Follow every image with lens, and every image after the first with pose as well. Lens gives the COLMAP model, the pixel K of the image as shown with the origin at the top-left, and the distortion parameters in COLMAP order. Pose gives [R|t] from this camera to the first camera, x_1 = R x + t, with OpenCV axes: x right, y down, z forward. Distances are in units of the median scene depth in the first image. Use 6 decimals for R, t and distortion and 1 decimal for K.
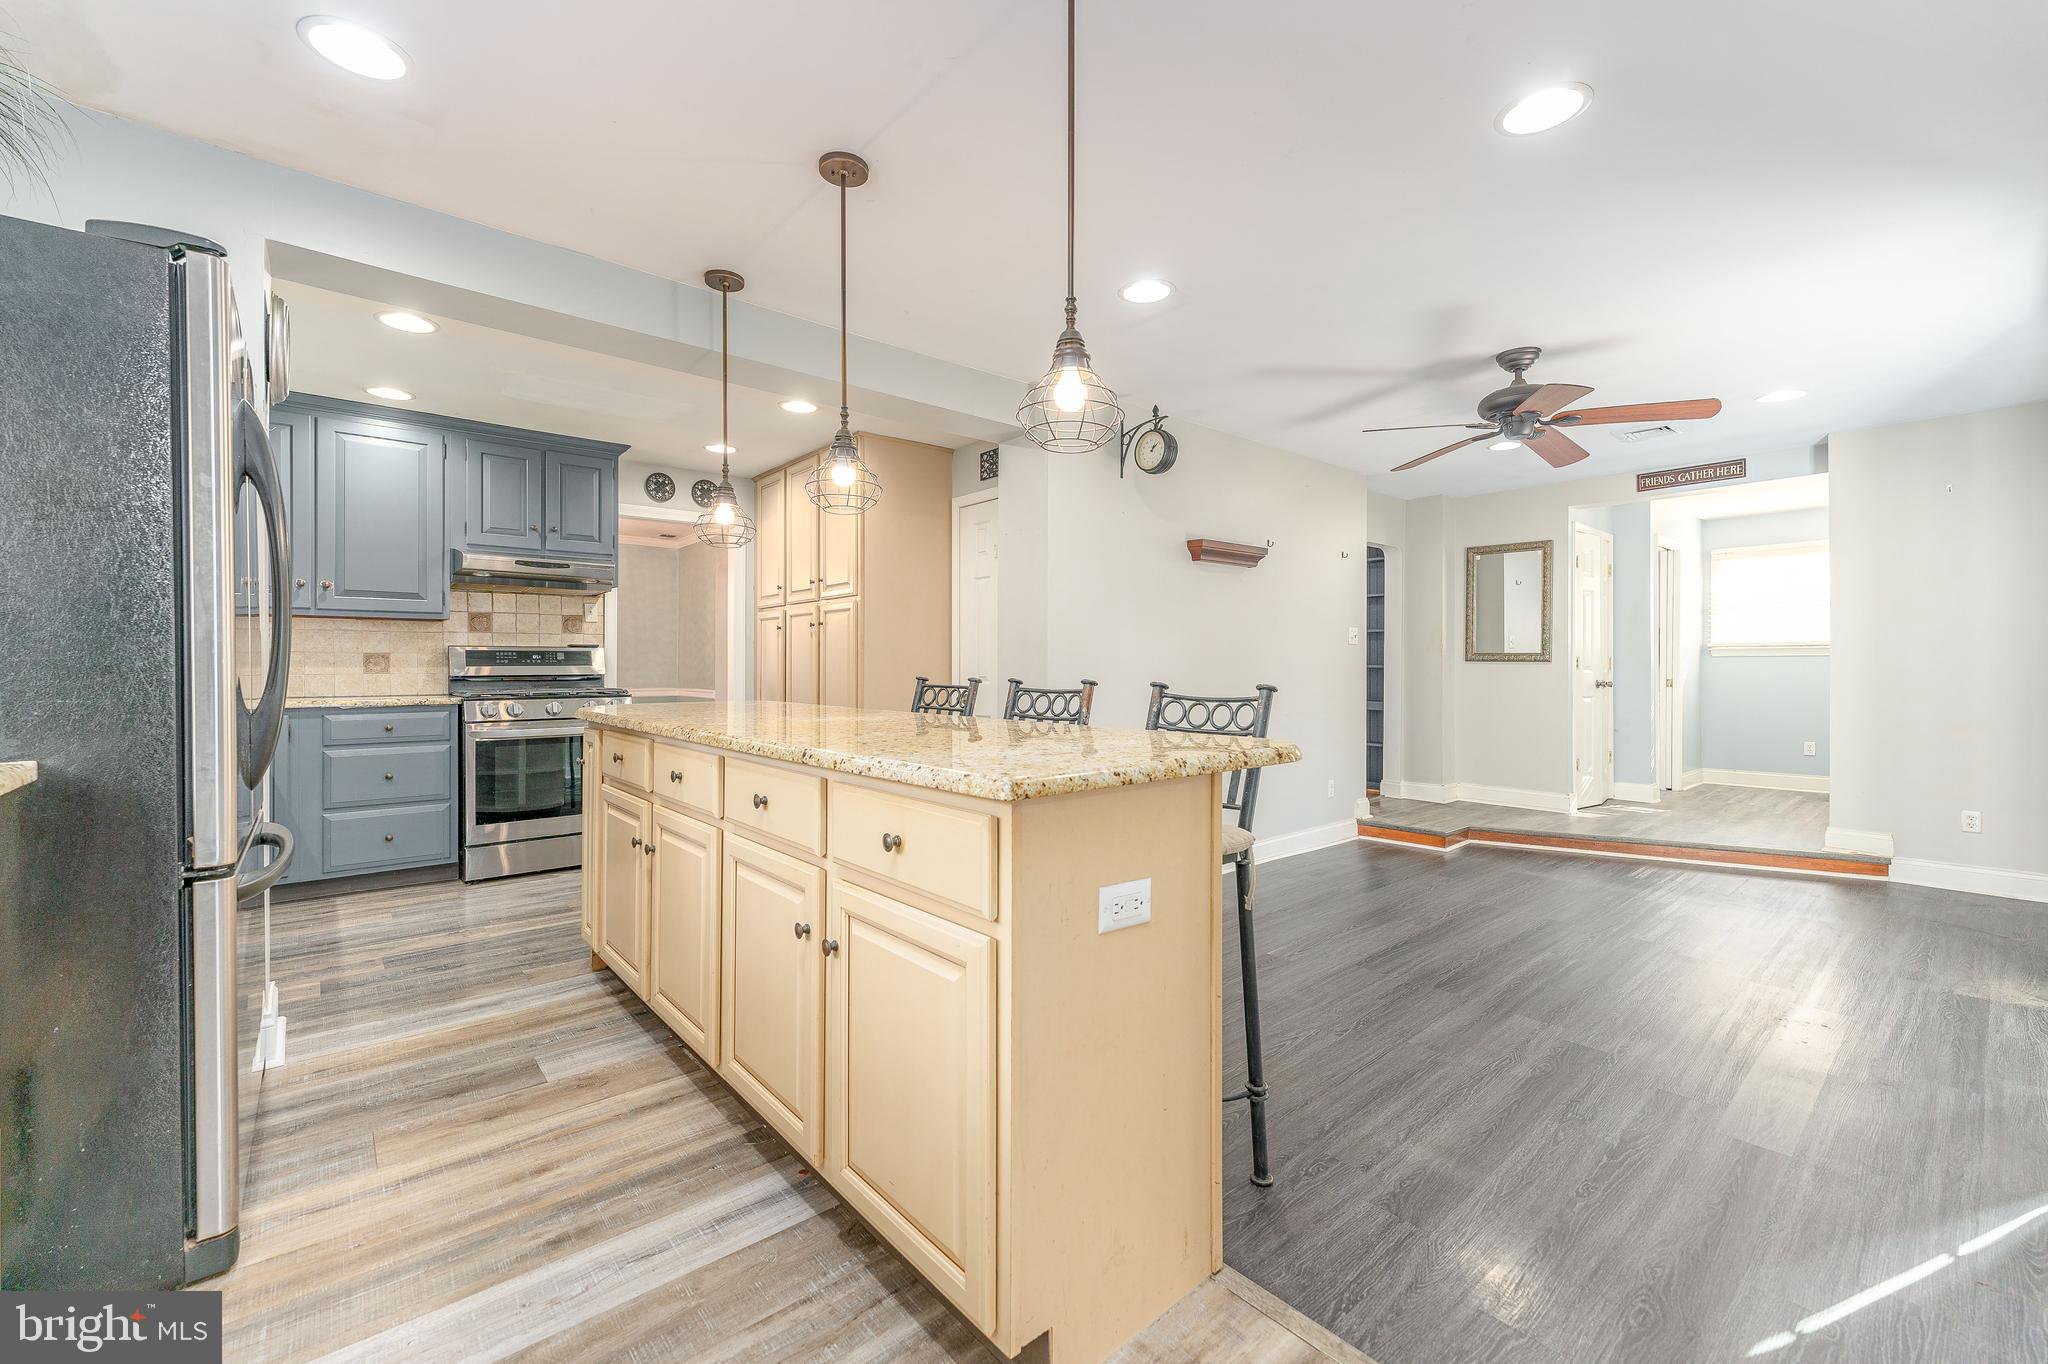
lens RADIAL K [[854.1, 0, 1000.2], [0, 854.1, 670.2], [0, 0, 1]] dist [-0.001133, -0.000178]
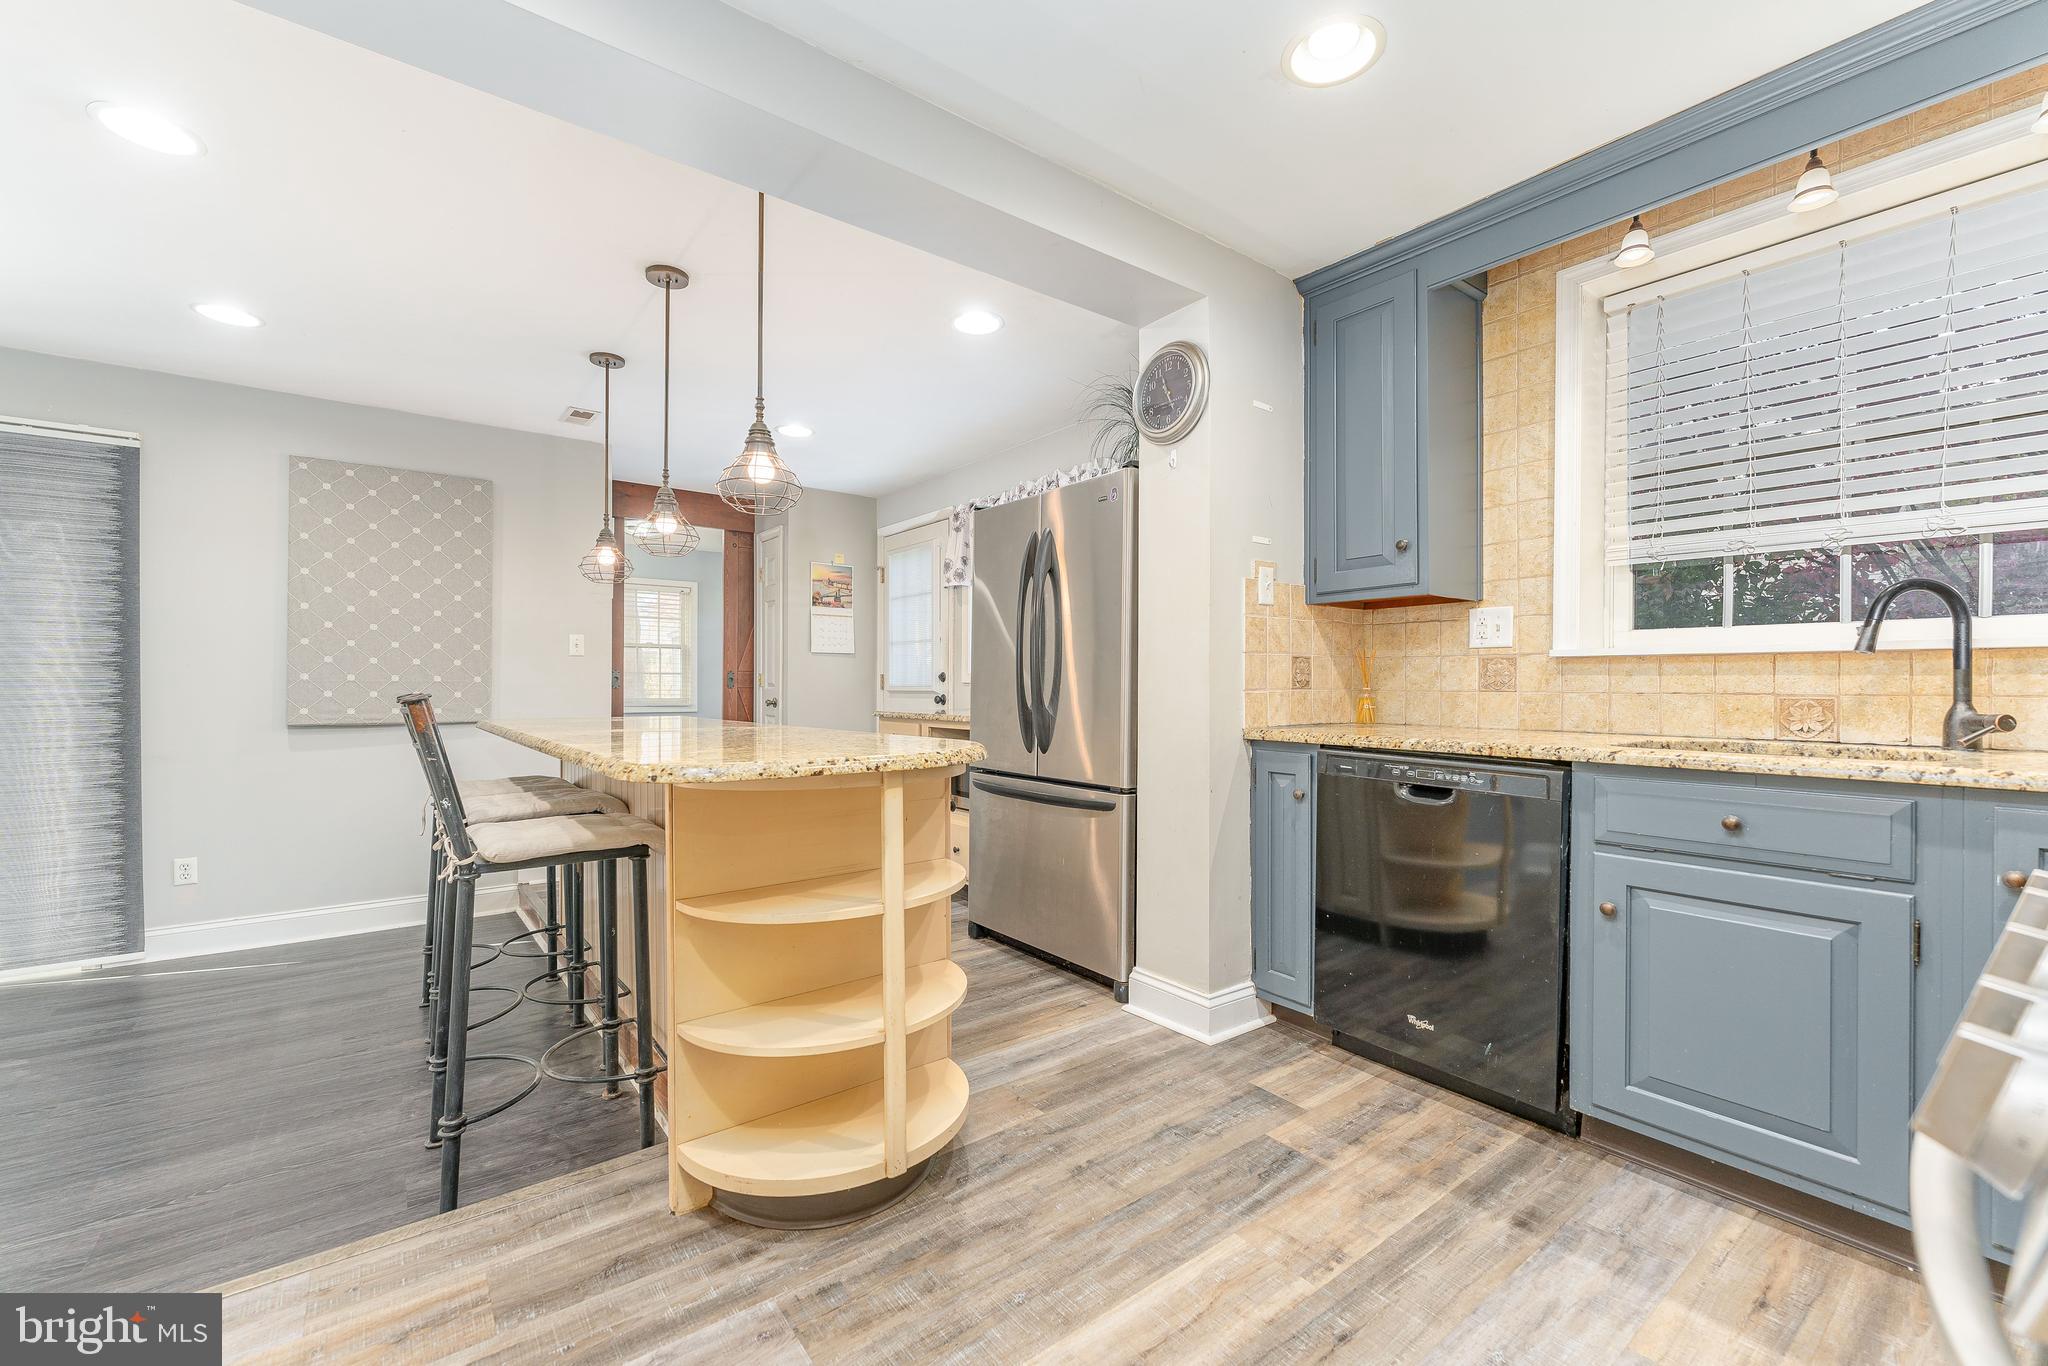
lens RADIAL K [[830.8, 0, 1023.7], [0, 830.8, 684.9], [0, 0, 1]] dist [0.001904, 0.000340]
pose [[-0.999725, -0.000061, 0.023457, -0.454309], [-0.000072, 1.000000, -0.000498, -0.000647], [-0.023457, -0.000499, -0.999725, 1.370392]]
